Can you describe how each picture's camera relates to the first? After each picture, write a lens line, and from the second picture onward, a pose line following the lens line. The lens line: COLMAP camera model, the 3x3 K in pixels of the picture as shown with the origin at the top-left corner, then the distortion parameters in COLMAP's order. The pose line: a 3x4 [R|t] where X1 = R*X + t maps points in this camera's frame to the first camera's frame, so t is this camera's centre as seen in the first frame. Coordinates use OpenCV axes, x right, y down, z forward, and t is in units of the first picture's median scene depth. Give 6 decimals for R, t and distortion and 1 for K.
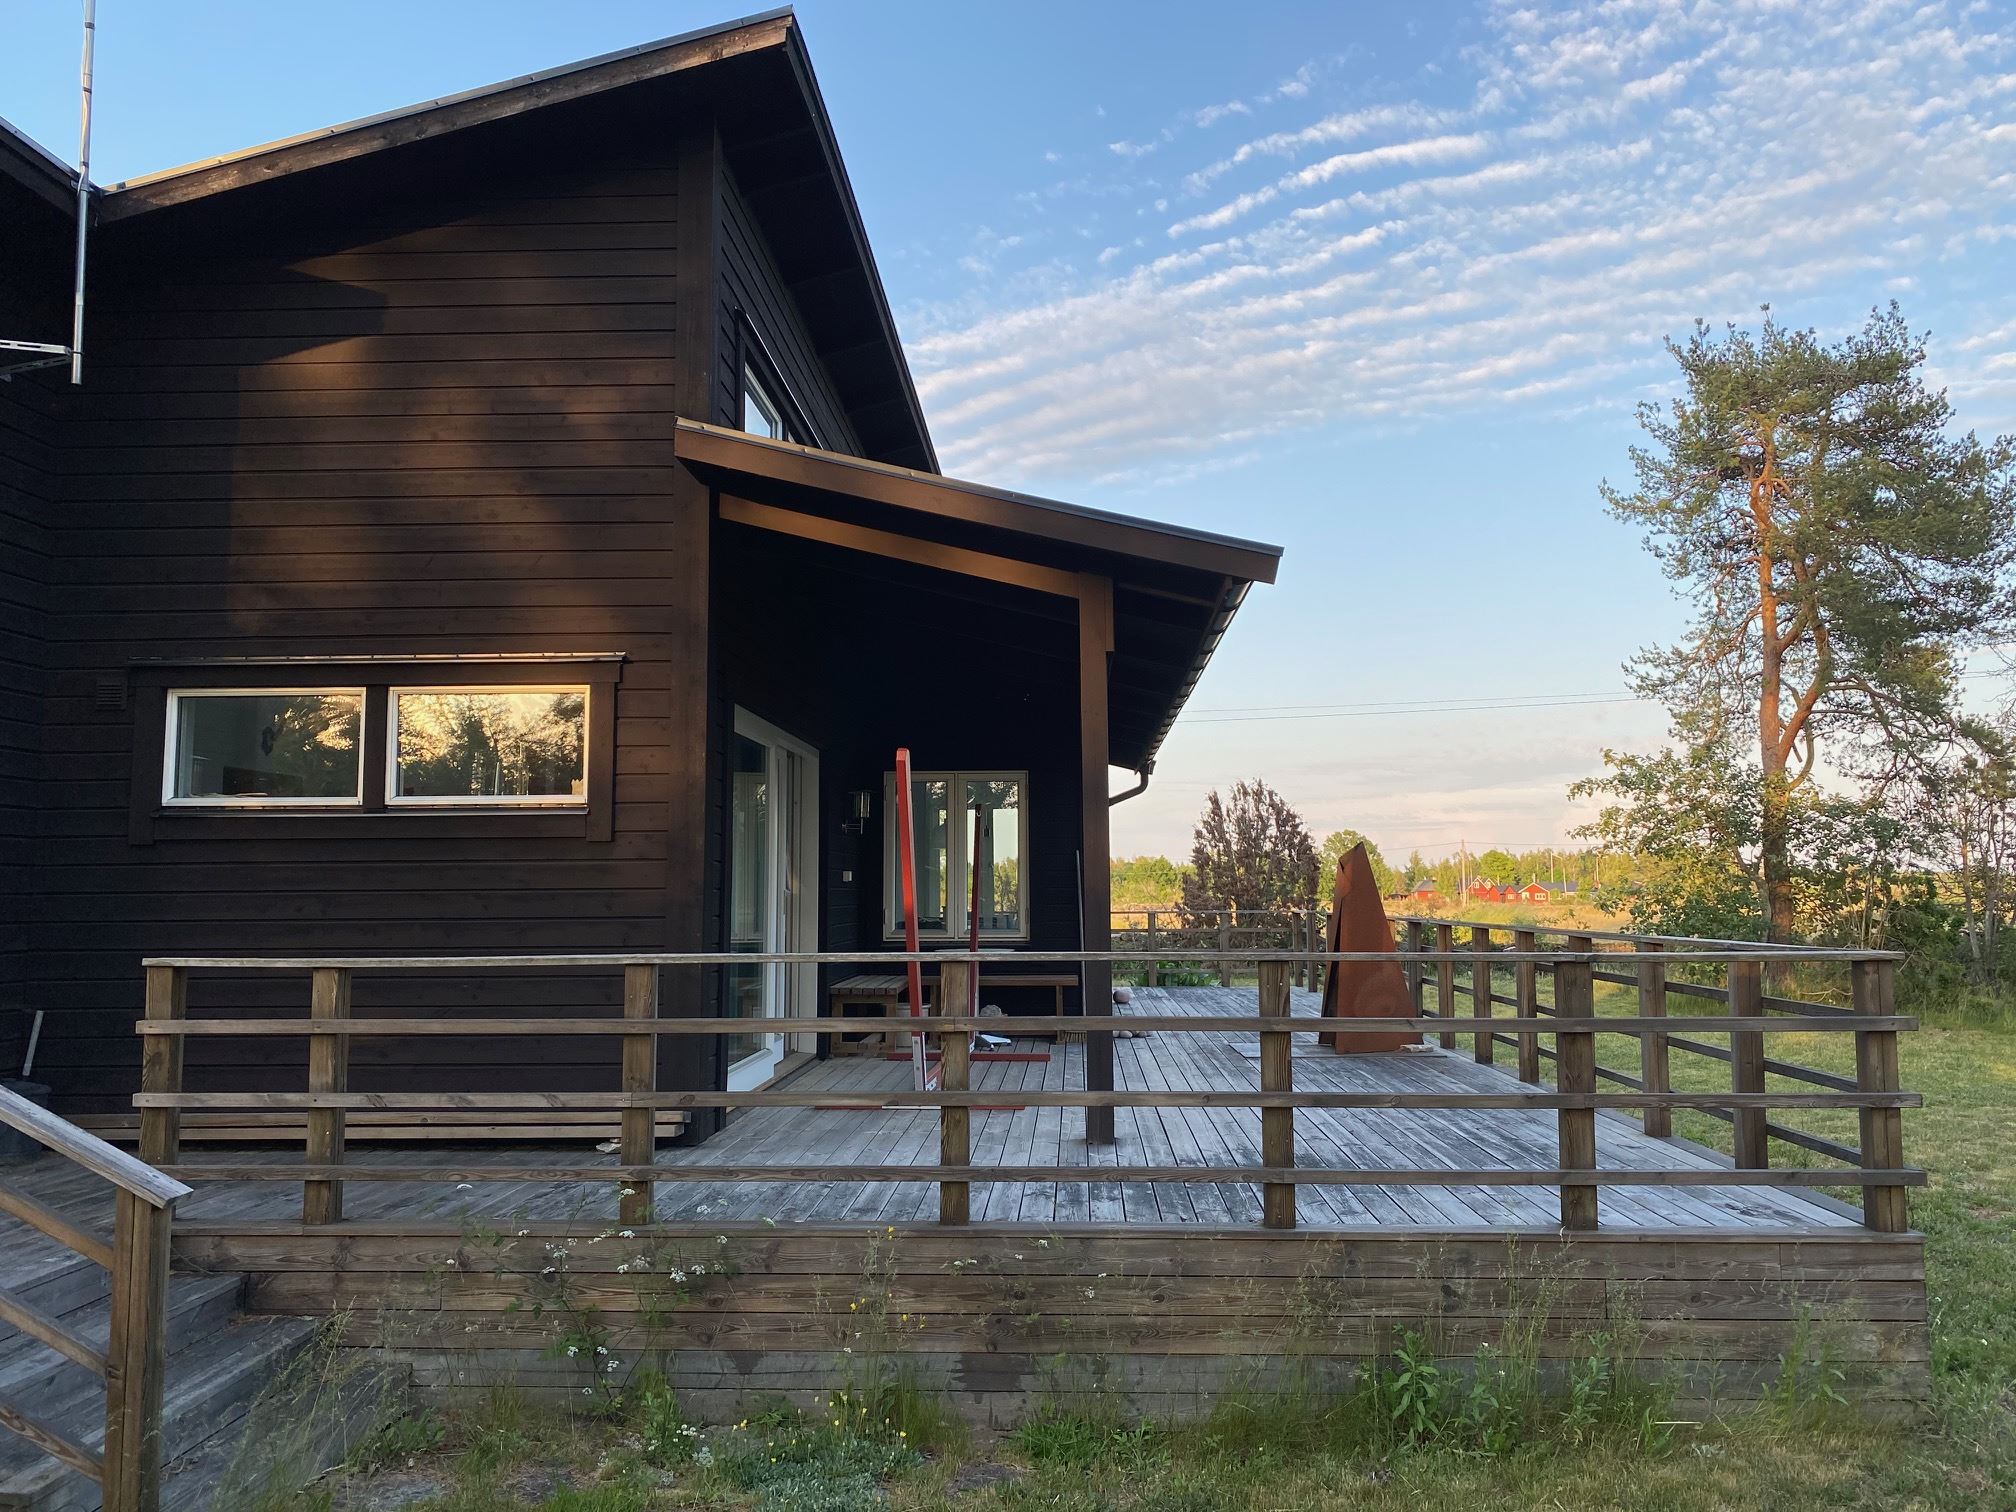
lens RADIAL K [[1549.5, 0, 996.7], [0, 1549.5, 745.1], [0, 0, 1]] dist [0.110525, -0.234766]
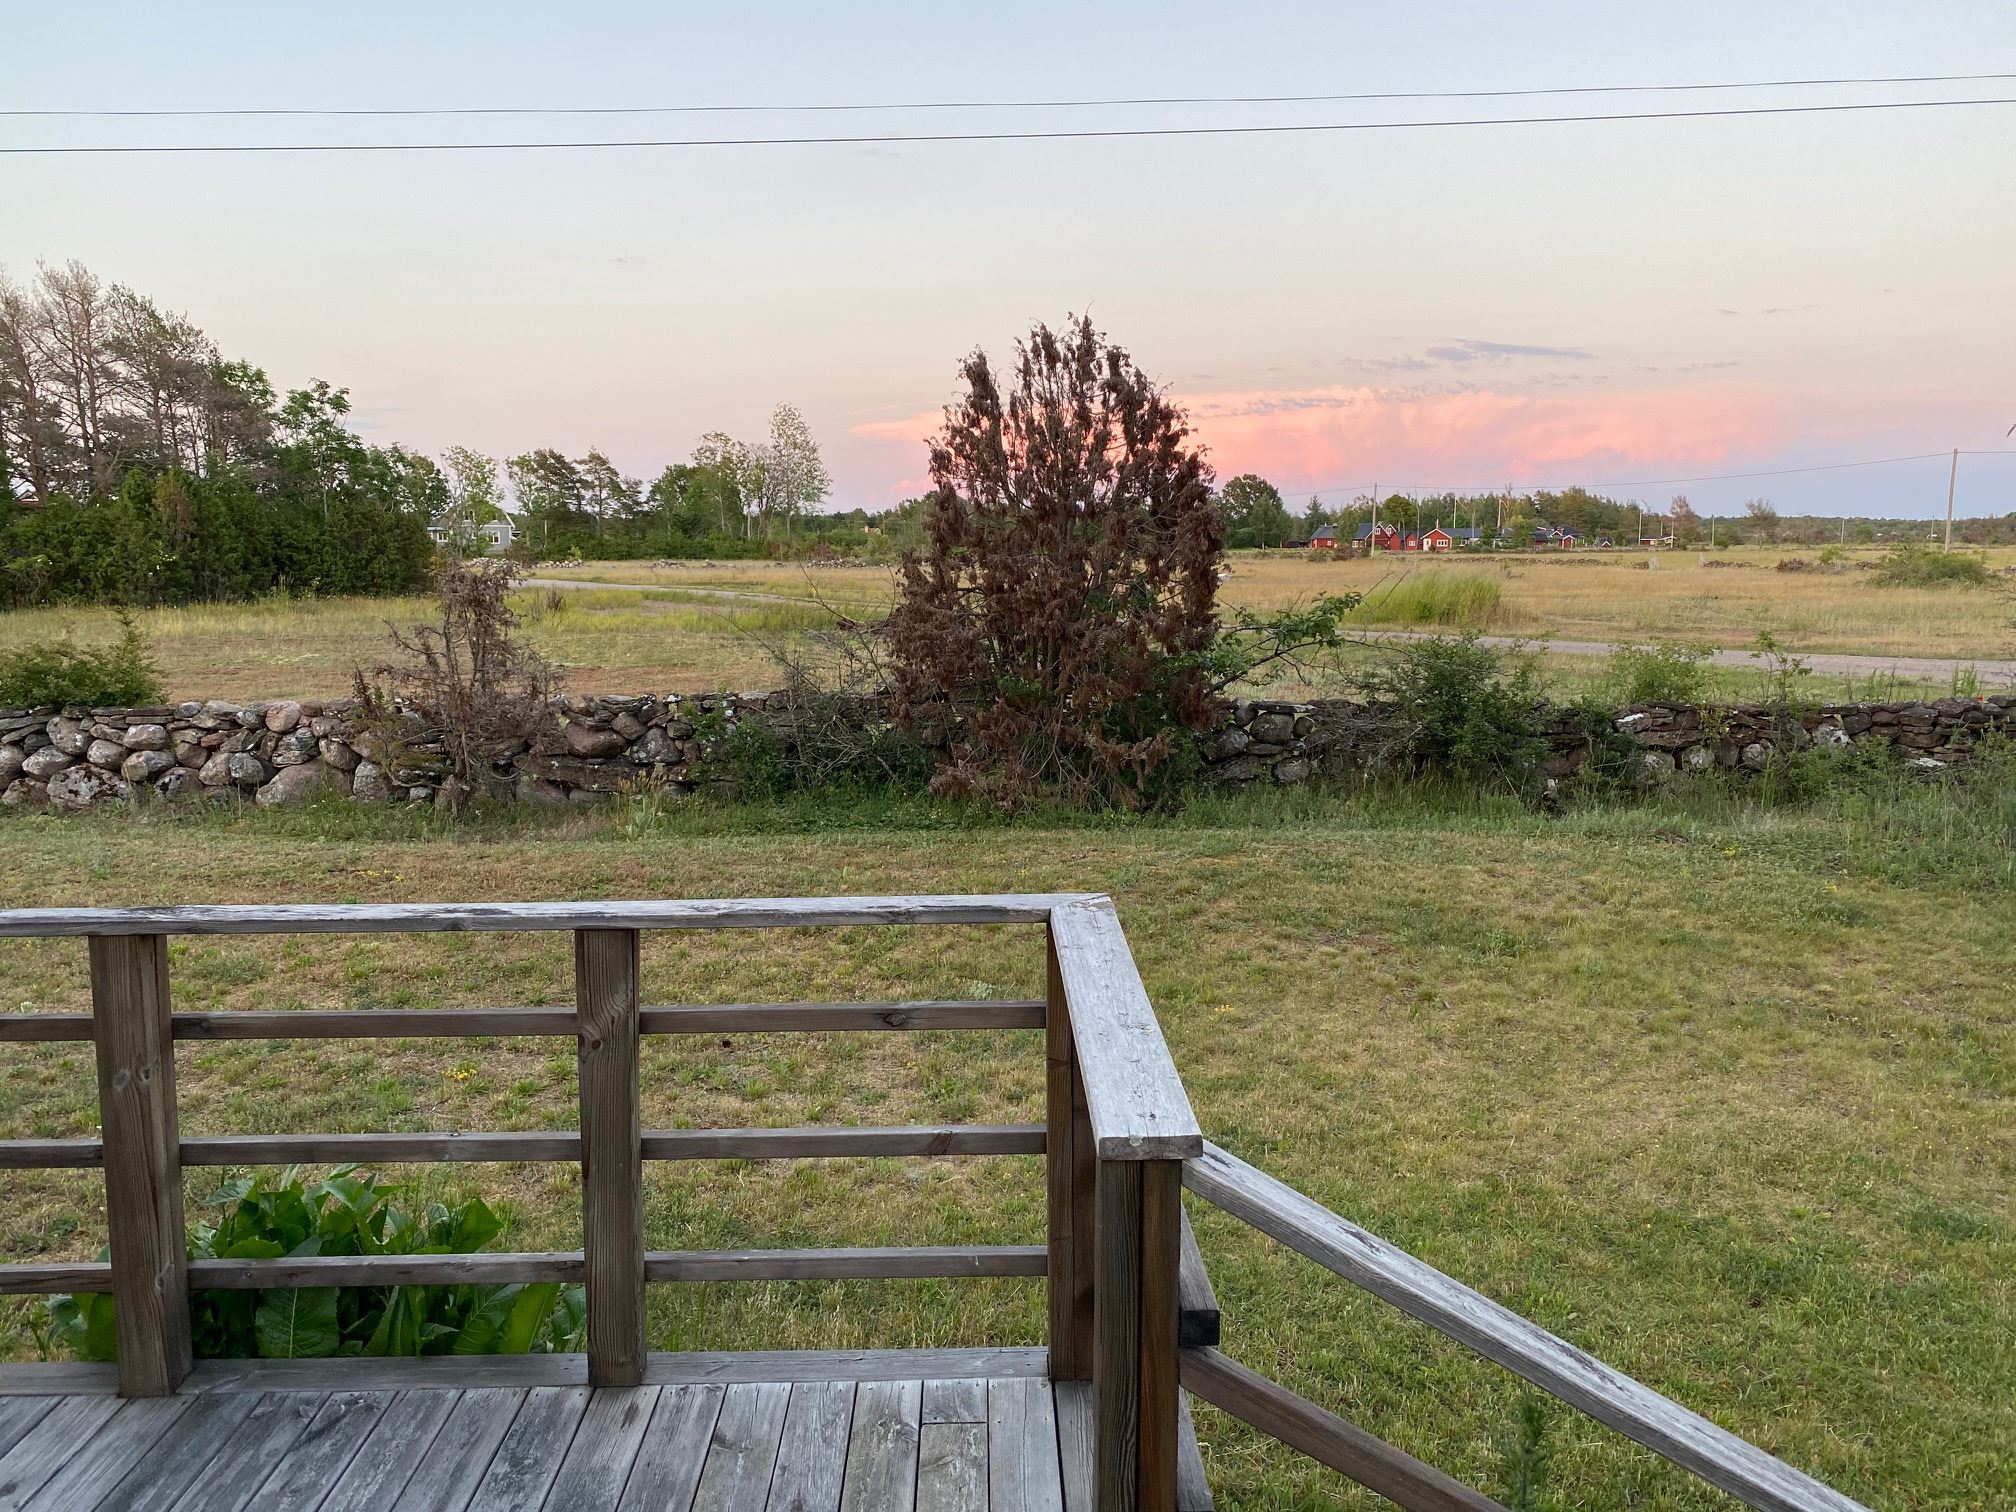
lens RADIAL K [[1461.5, 0, 906.7], [0, 1461.5, 811.3], [0, 0, 1]] dist [0.009207, -0.001835]
pose [[0.999981, -0.004204, -0.004493, 0.148308], [0.005275, 0.961573, 0.274500, 0.048368], [0.003166, -0.274518, 0.961577, 0.719267]]
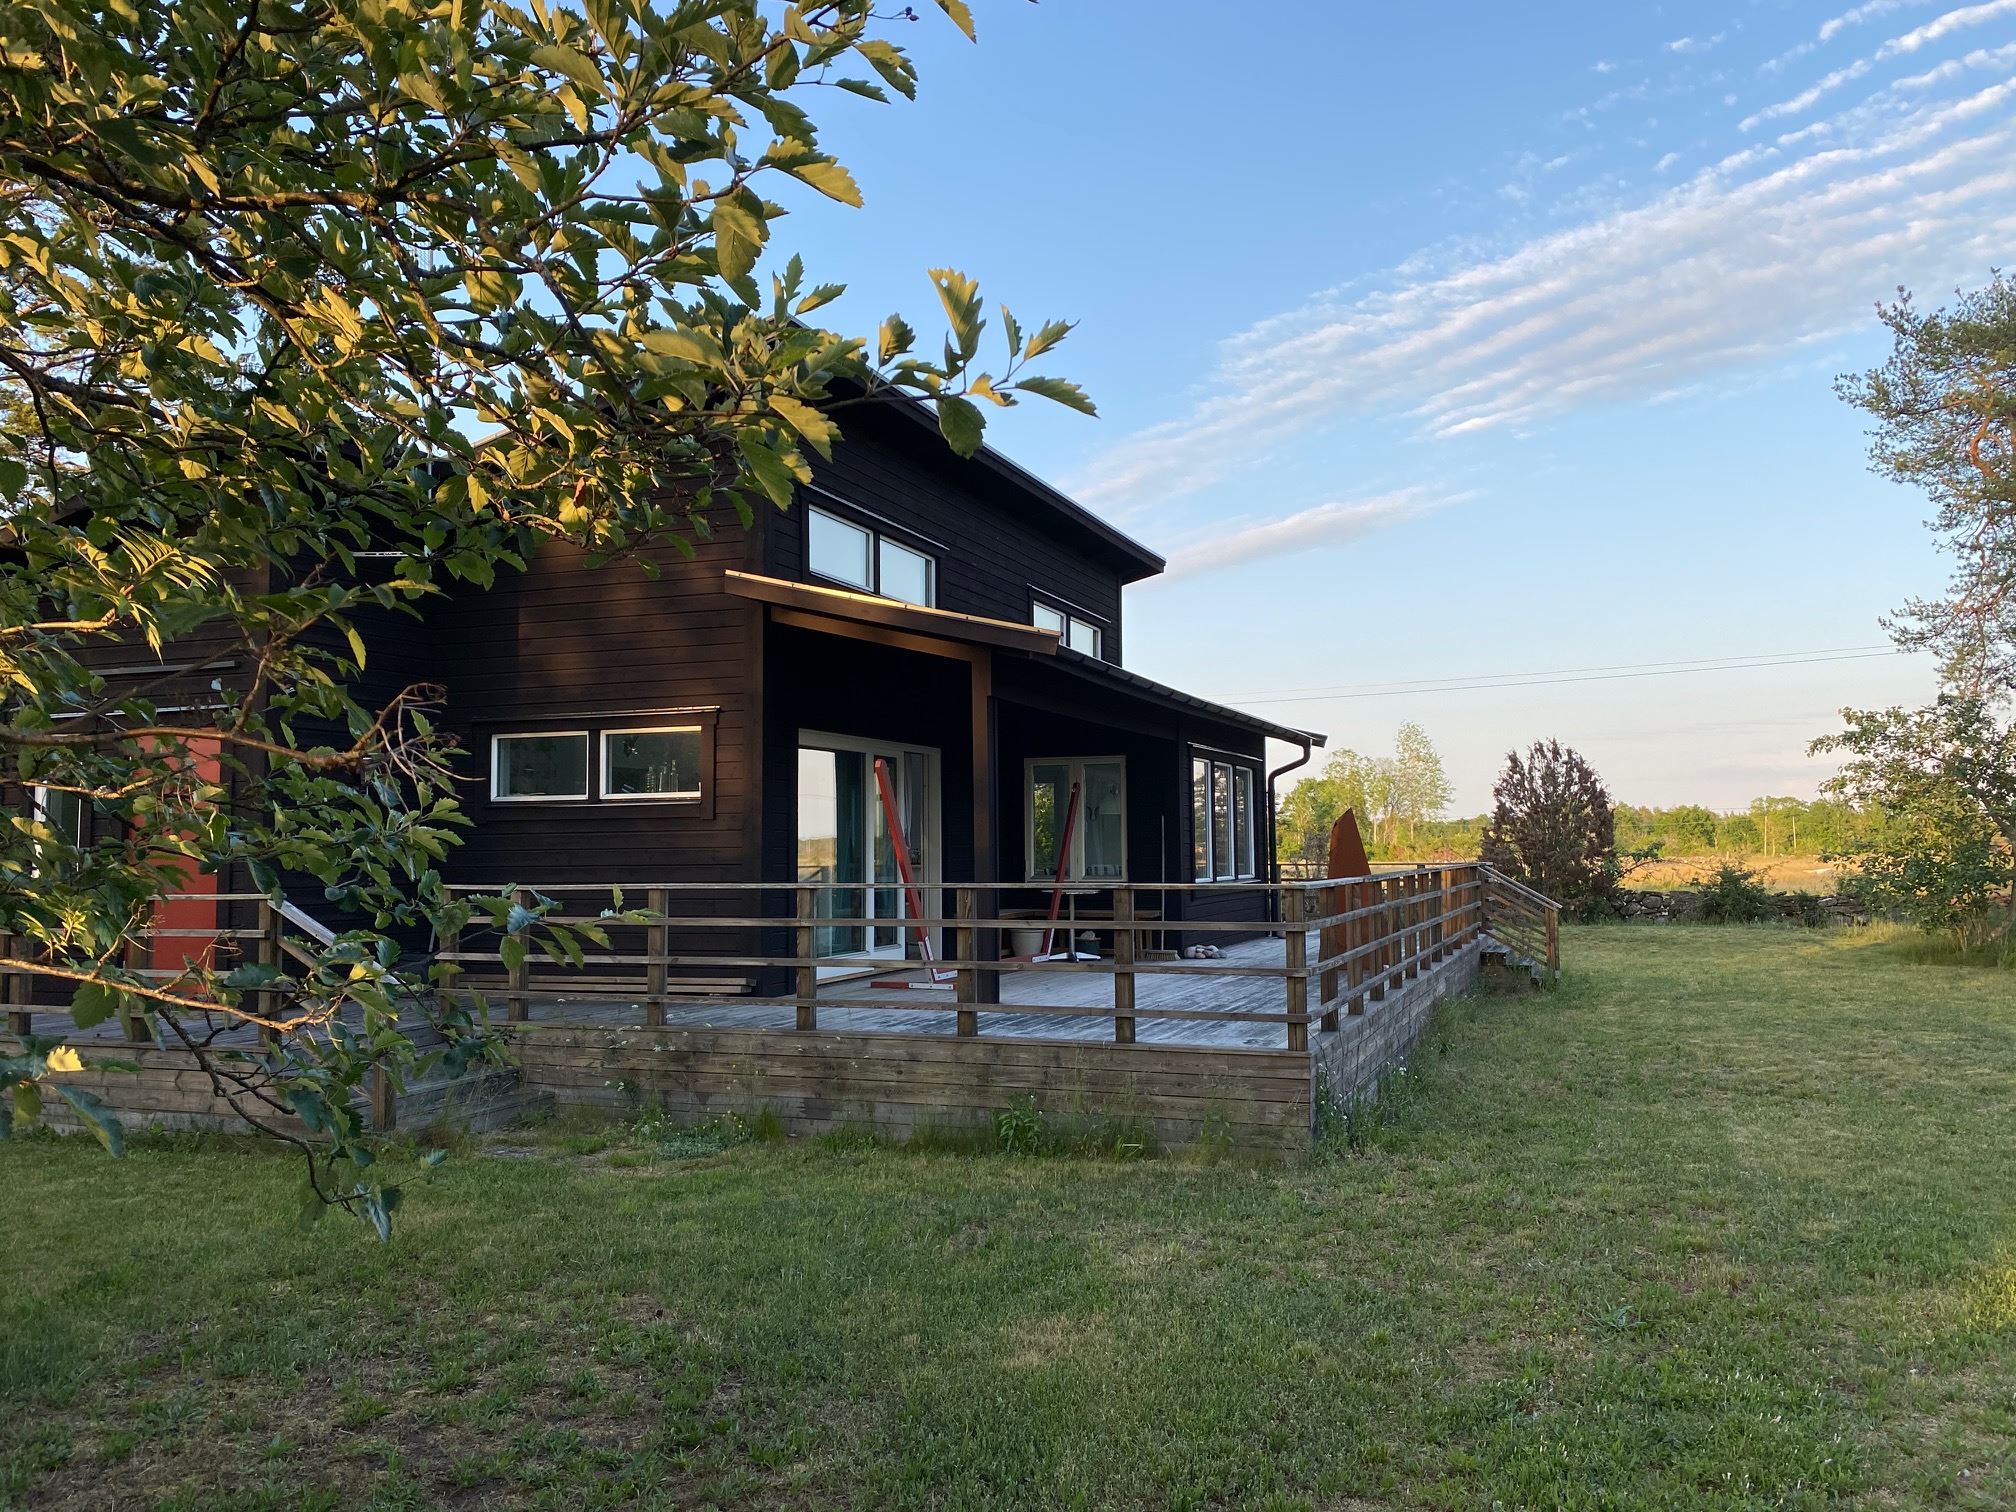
lens RADIAL K [[1549.5, 0, 996.7], [0, 1549.5, 745.1], [0, 0, 1]] dist [0.110525, -0.234766]
pose [[0.945523, -0.025420, -0.324560, 0.186736], [0.035135, 0.999092, 0.024108, -0.015221], [0.323653, -0.034198, 0.945558, -0.152533]]
